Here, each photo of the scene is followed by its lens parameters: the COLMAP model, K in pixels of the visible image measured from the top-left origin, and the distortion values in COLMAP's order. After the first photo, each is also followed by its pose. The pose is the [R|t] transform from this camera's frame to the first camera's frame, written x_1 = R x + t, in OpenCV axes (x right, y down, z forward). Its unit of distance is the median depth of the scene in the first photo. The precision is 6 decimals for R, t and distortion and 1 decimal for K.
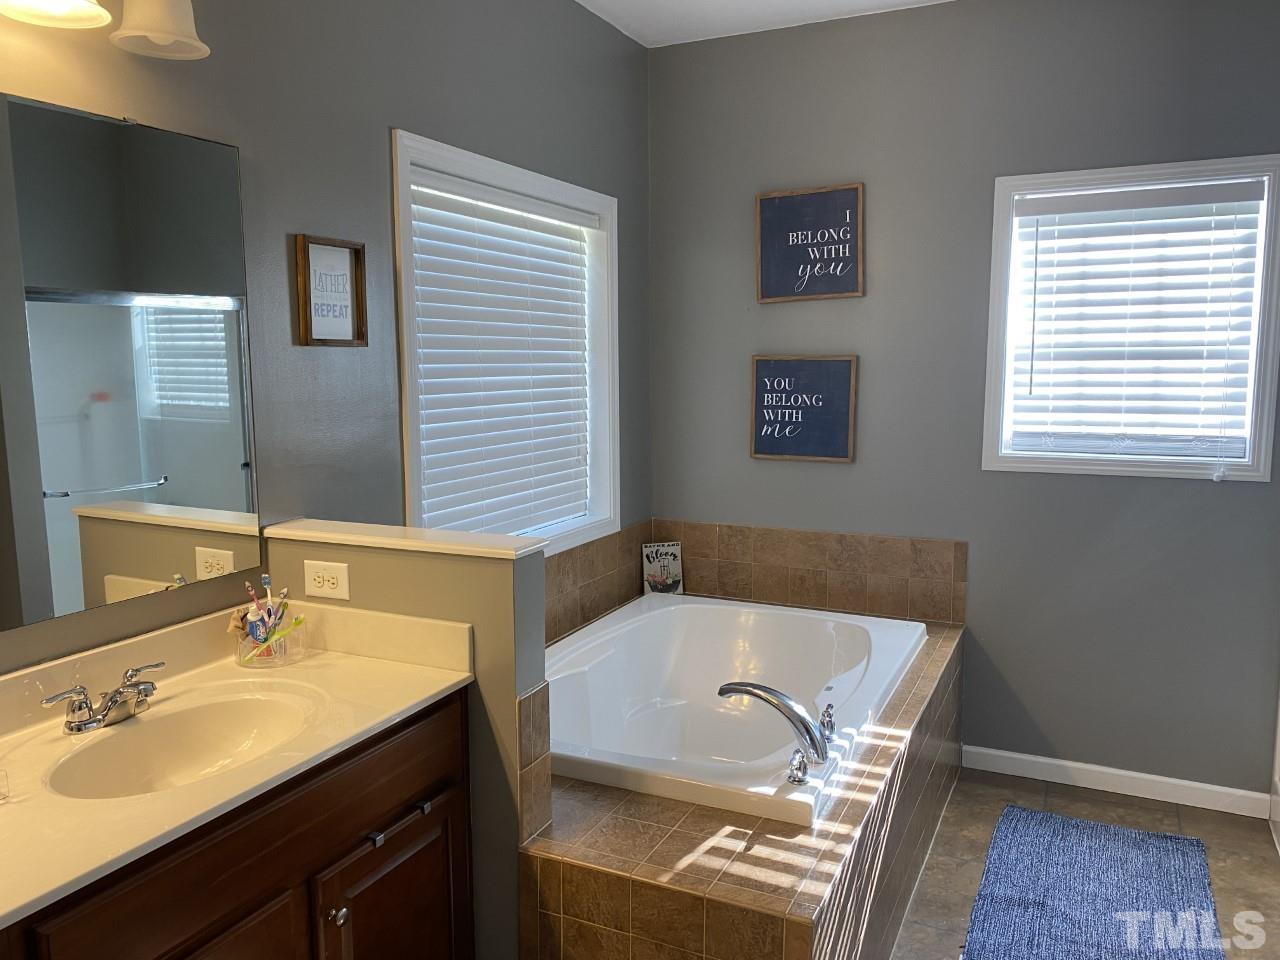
lens RADIAL K [[963.9, 0, 647.2], [0, 963.9, 483.8], [0, 0, 1]] dist [0.174267, -0.391397]
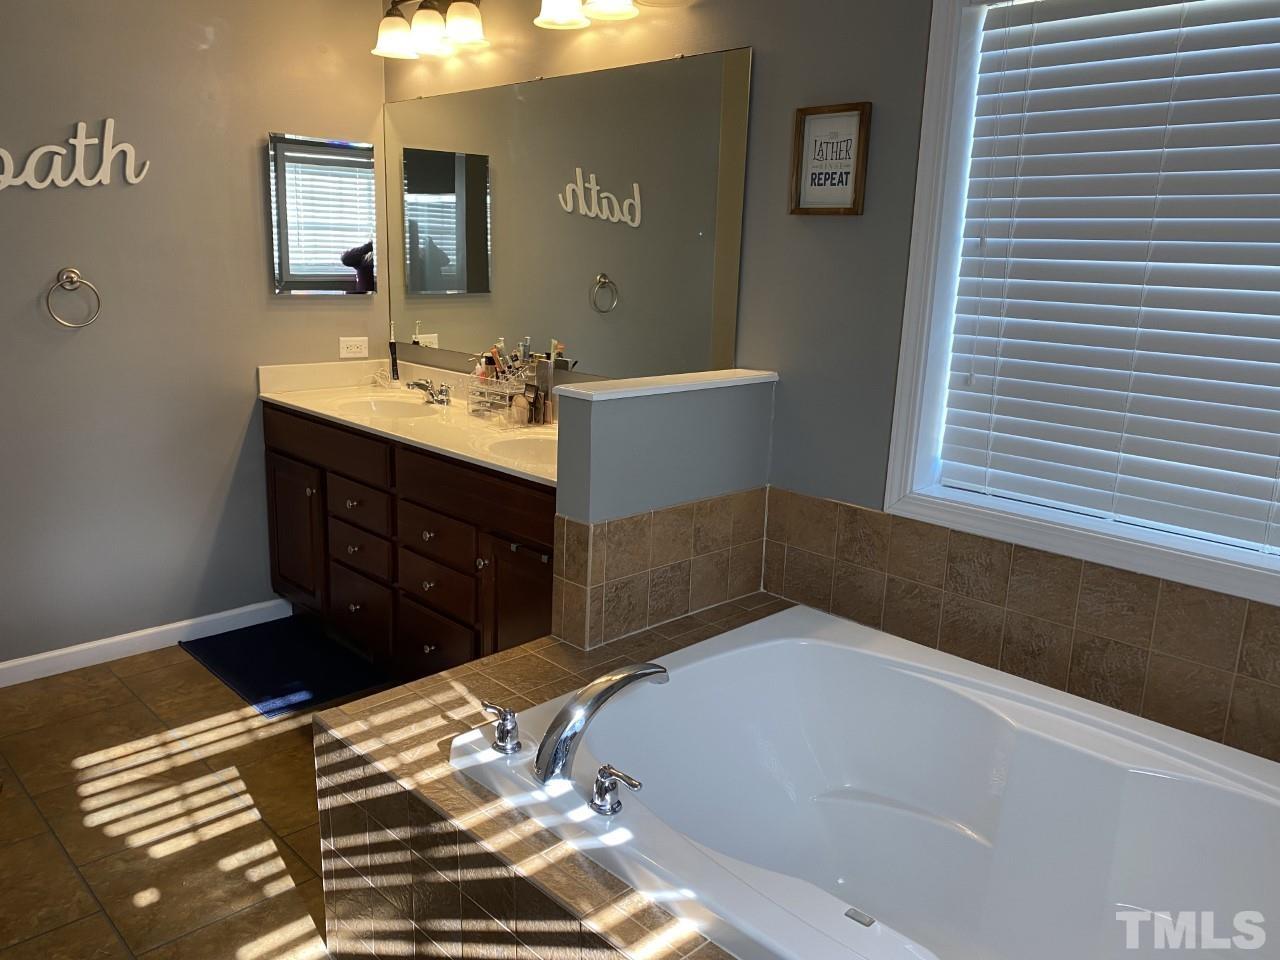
lens RADIAL K [[963.9, 0, 647.2], [0, 963.9, 483.8], [0, 0, 1]] dist [0.174267, -0.391397]
pose [[-0.342099, 0.222559, -0.912927, 0.760082], [-0.150919, 0.945920, 0.287156, -0.143566], [0.927465, 0.236014, -0.290010, 1.219993]]
